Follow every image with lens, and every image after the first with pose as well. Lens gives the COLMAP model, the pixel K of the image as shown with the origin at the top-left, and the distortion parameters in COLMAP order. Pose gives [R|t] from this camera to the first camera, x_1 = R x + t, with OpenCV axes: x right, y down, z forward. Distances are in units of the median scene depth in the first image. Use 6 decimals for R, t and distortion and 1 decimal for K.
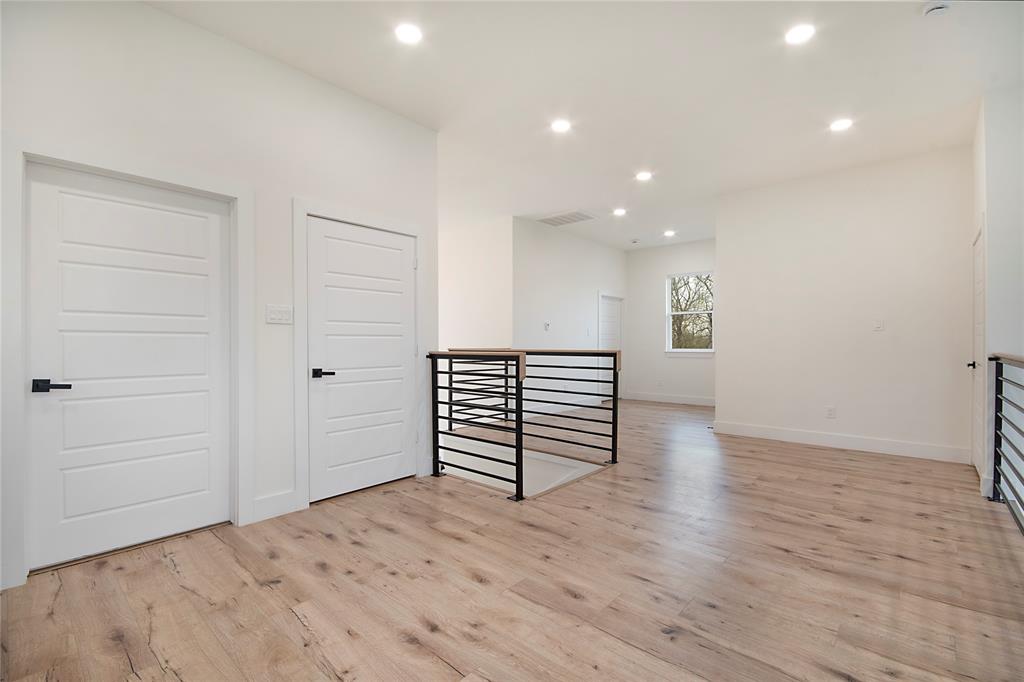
lens RADIAL K [[456.1, 0, 509.6], [0, 456.1, 345.2], [0, 0, 1]] dist [-0.004269, -0.002751]
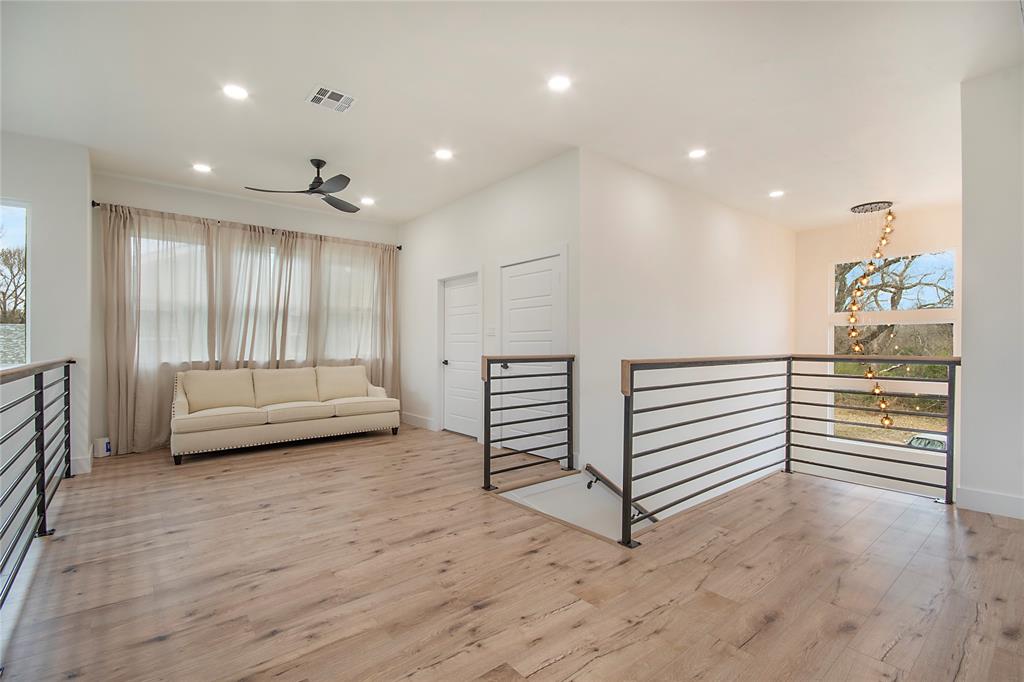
lens RADIAL K [[456.1, 0, 509.7], [0, 456.1, 343.1], [0, 0, 1]] dist [-0.004269, -0.002751]
pose [[-0.140943, -0.007217, -0.989991, 1.468573], [-0.003183, 0.999972, -0.006836, -0.007327], [0.990013, 0.002187, -0.140962, 1.611536]]
